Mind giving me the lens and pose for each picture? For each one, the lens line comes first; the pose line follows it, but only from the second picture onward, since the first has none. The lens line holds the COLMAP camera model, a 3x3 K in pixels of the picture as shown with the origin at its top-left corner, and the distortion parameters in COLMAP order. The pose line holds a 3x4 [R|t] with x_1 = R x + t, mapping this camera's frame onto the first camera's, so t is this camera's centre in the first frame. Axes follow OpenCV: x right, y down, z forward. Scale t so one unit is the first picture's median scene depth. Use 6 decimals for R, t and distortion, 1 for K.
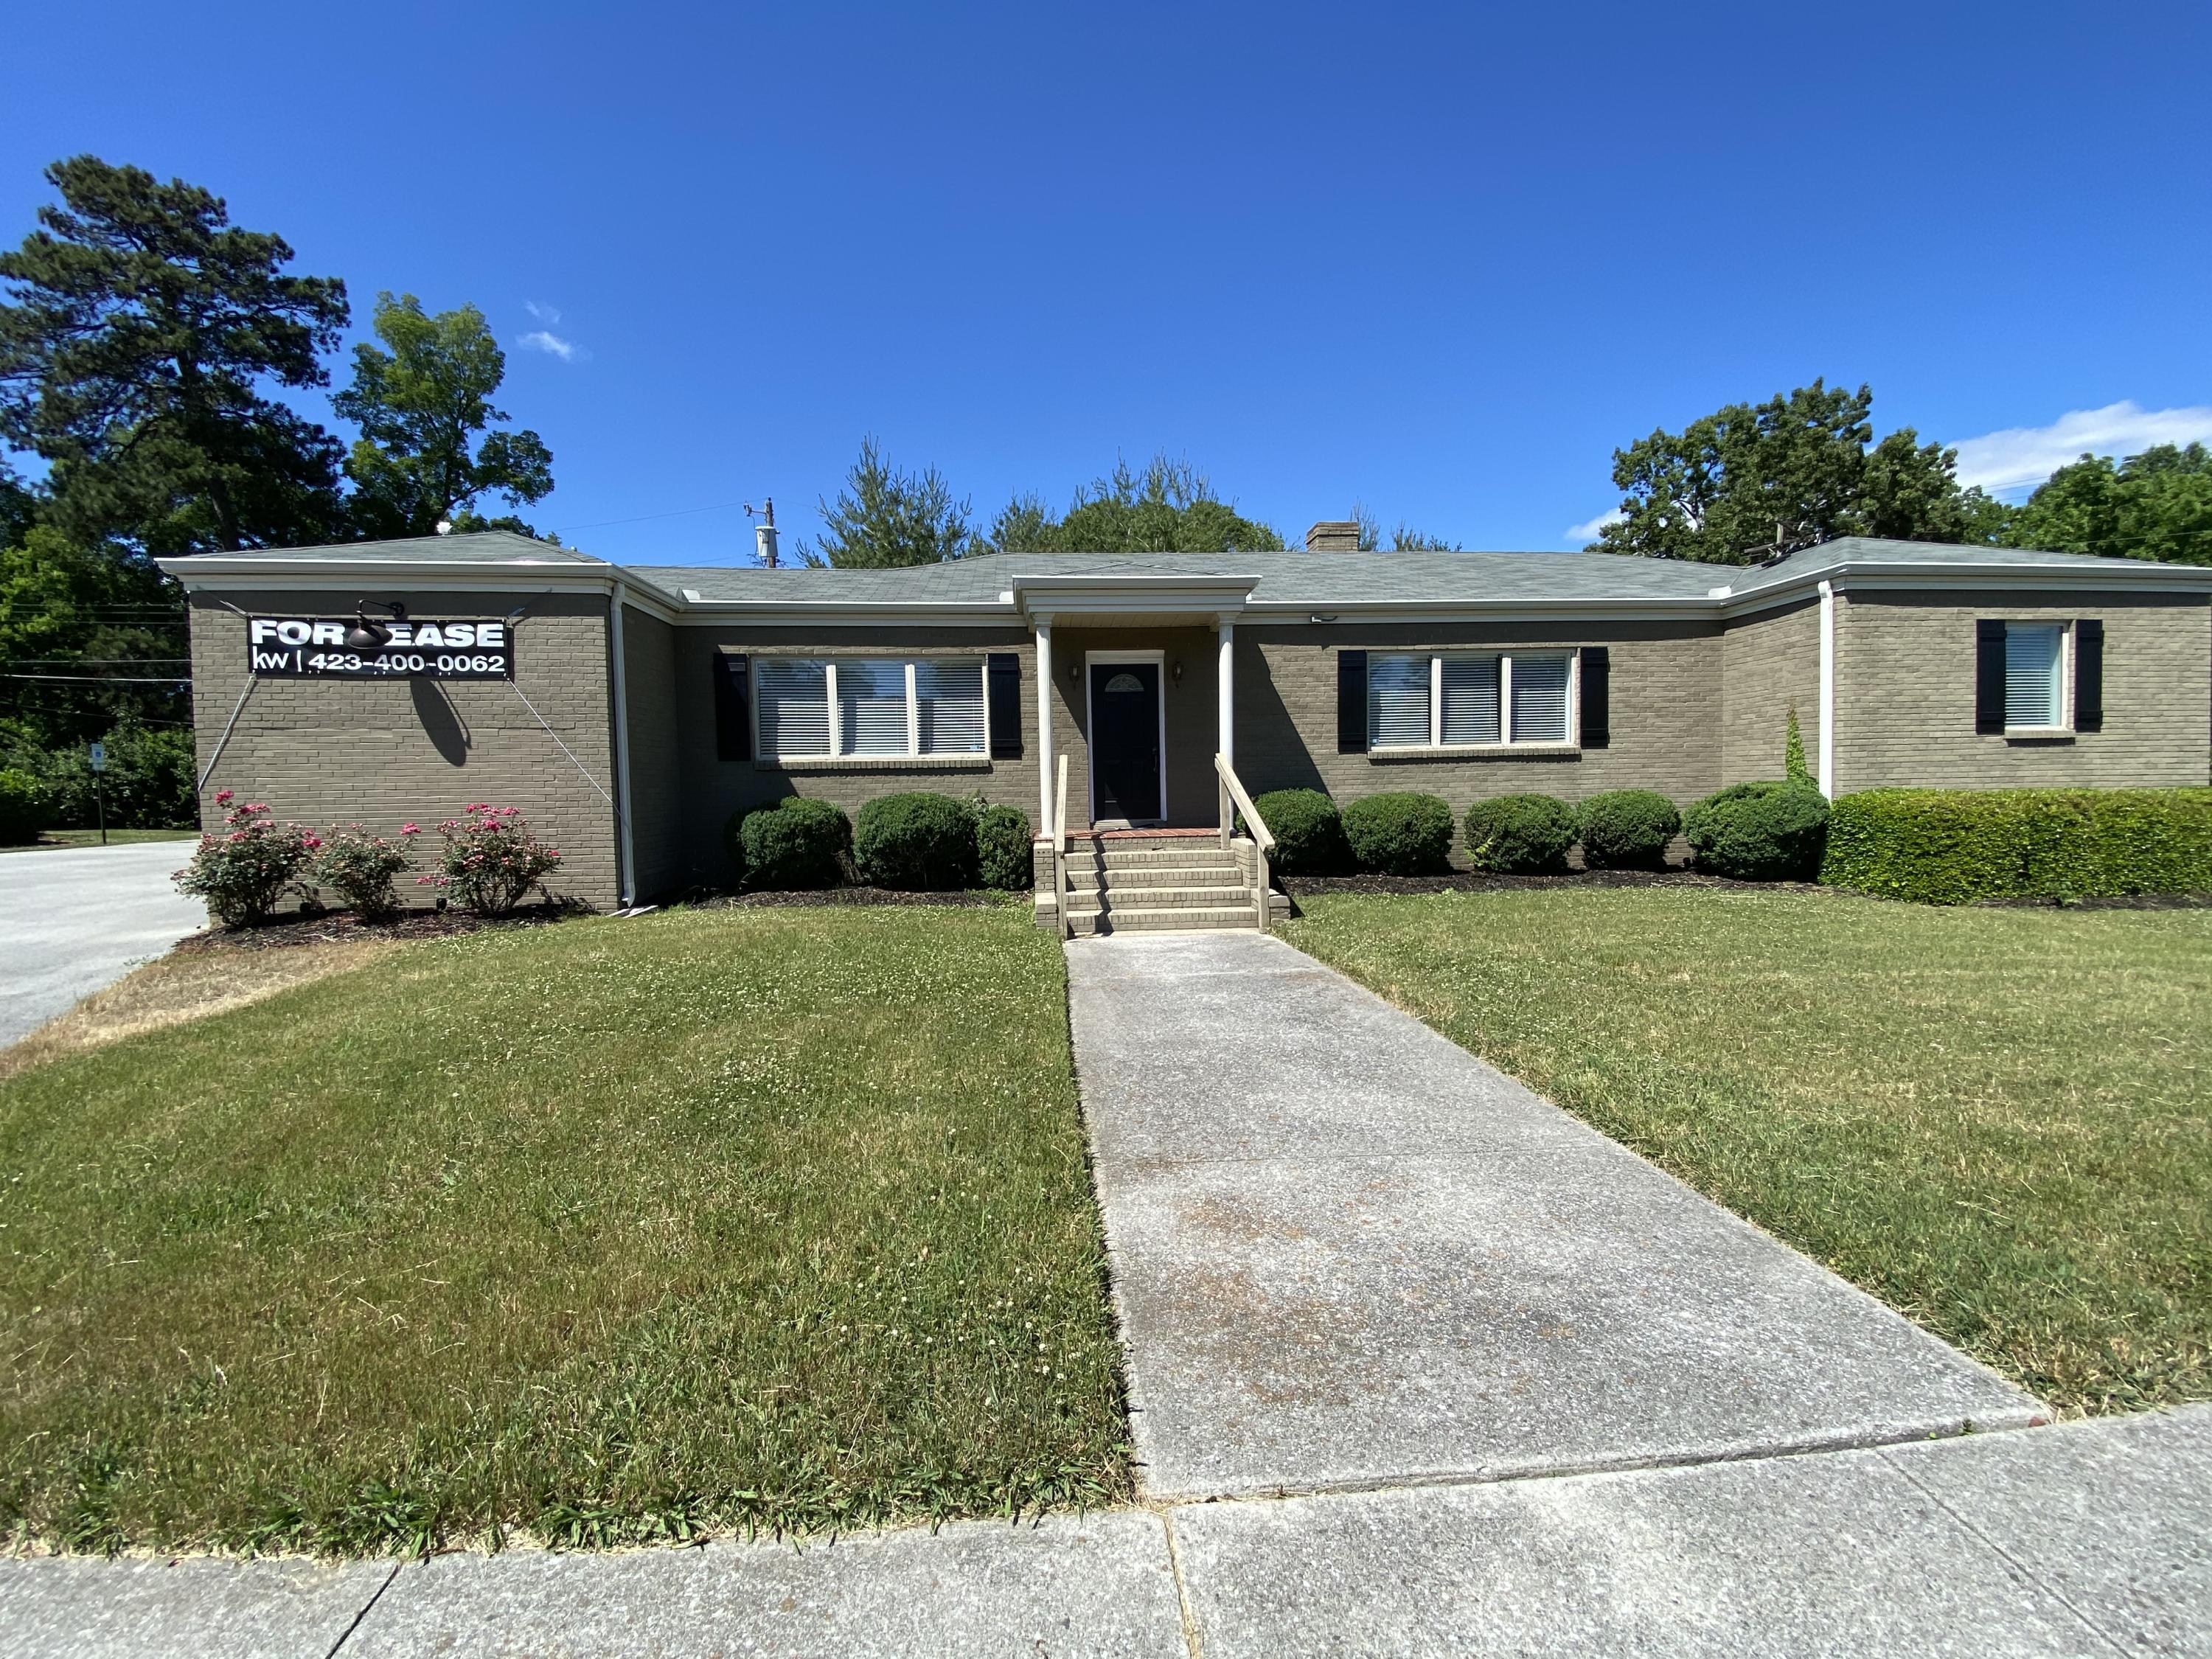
lens RADIAL K [[890.5, 0, 1102.7], [0, 890.5, 830.9], [0, 0, 1]] dist [0.023707, -0.021092]
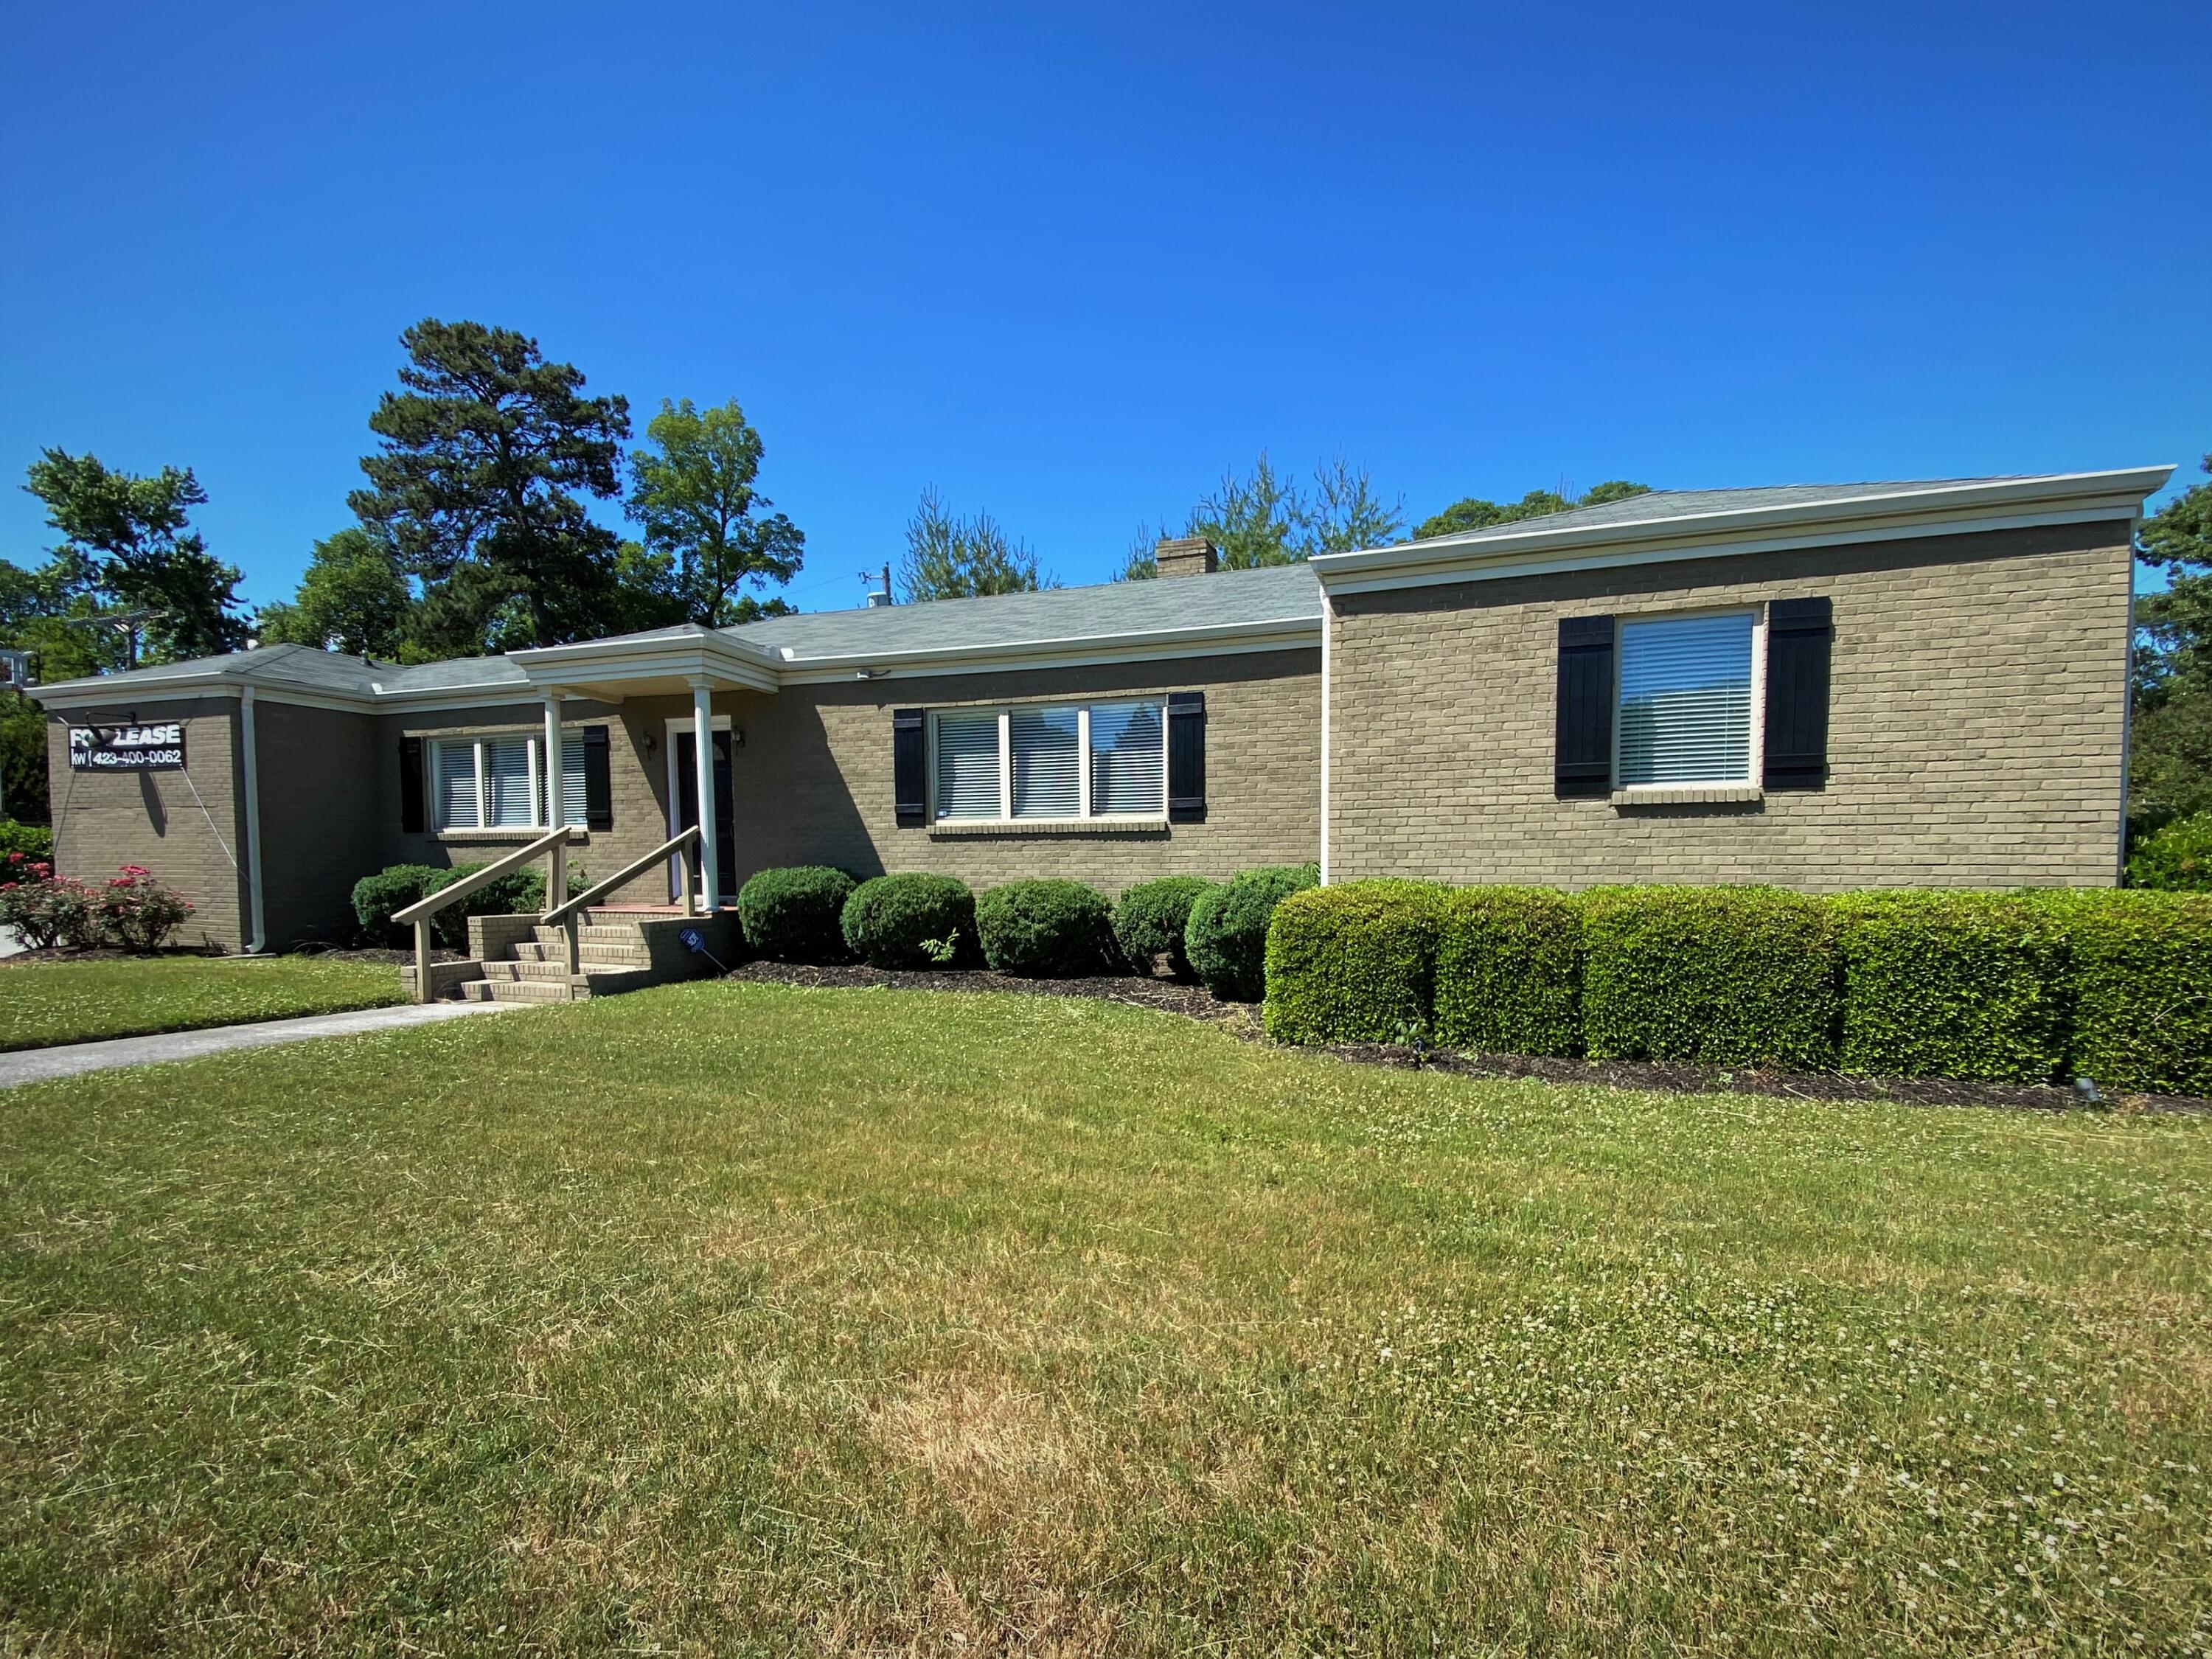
lens RADIAL K [[1085.9, 0, 1136.5], [0, 1085.9, 932.8], [0, 0, 1]] dist [0.029784, -0.027879]
pose [[0.903343, 0.041892, -0.426868, 0.948567], [-0.037824, 0.999122, 0.018008, -0.012274], [0.427248, -0.000121, 0.904135, 0.140887]]
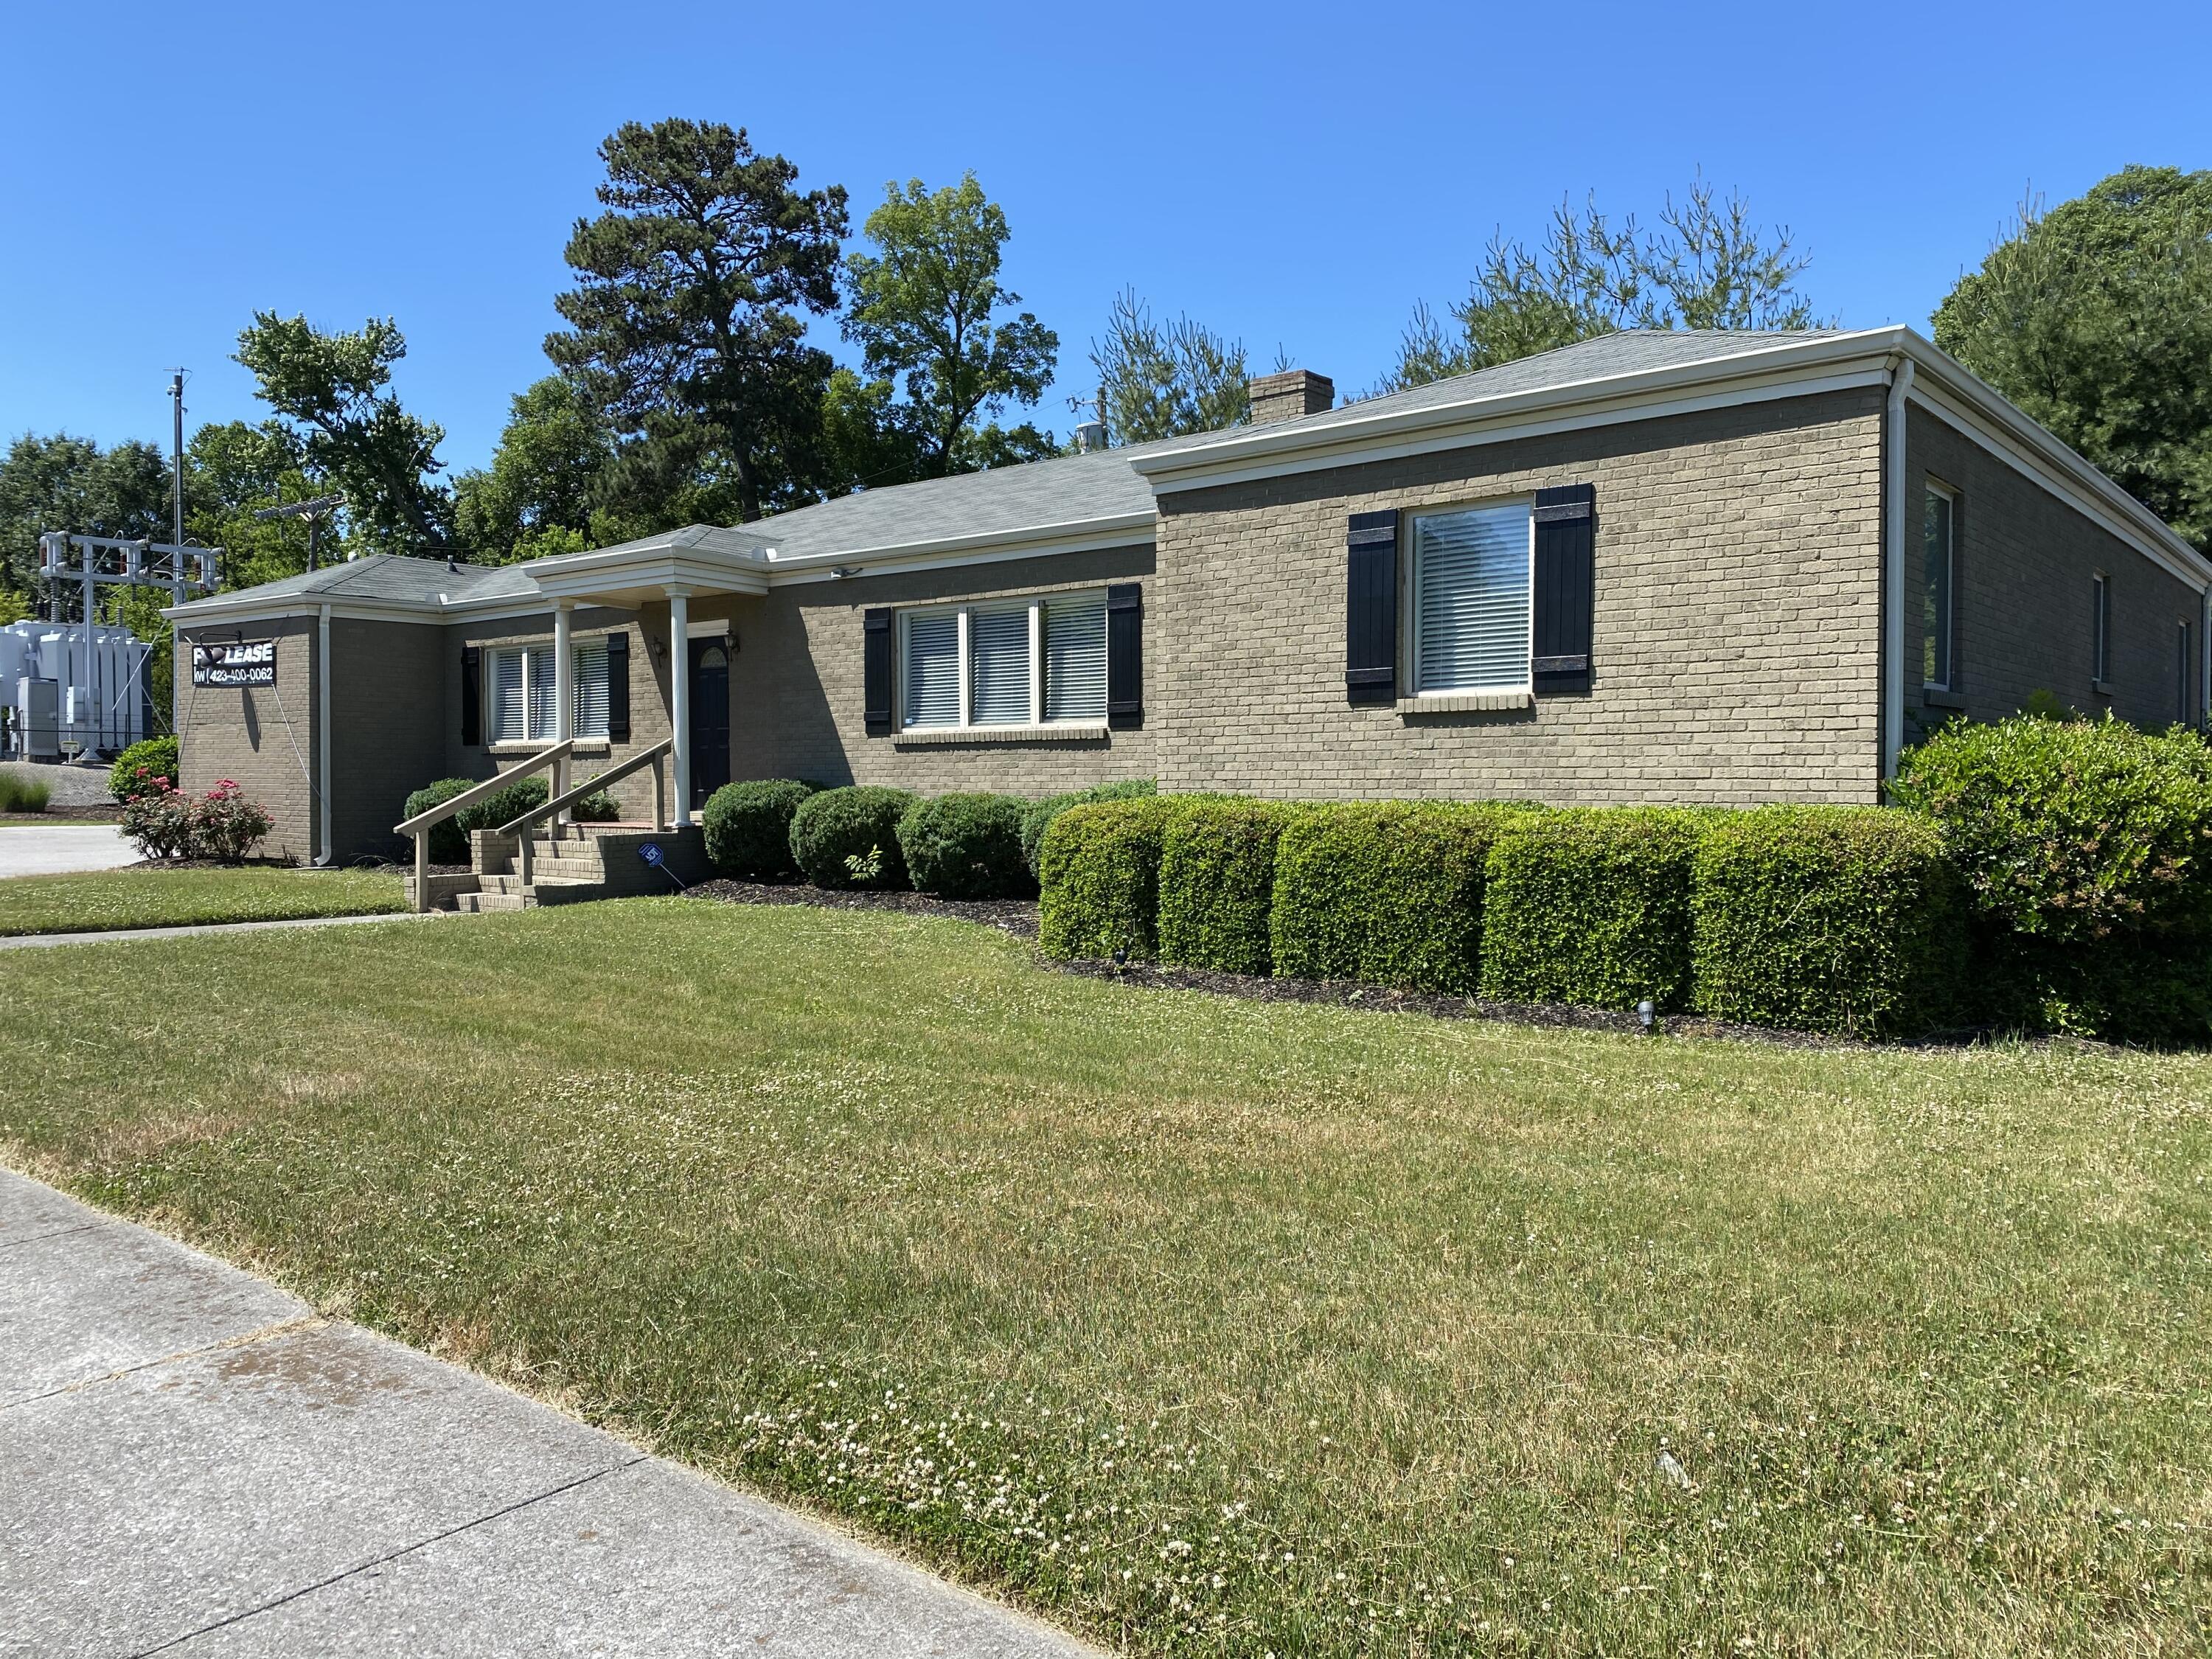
lens RADIAL K [[1684.7, 0, 1101.4], [0, 1684.7, 800.9], [0, 0, 1]] dist [0.076722, -0.129653]
pose [[0.709184, 0.024719, -0.704590, 1.505728], [-0.048775, 0.998711, -0.014055, -0.019096], [0.703334, 0.044334, 0.709475, 0.076320]]
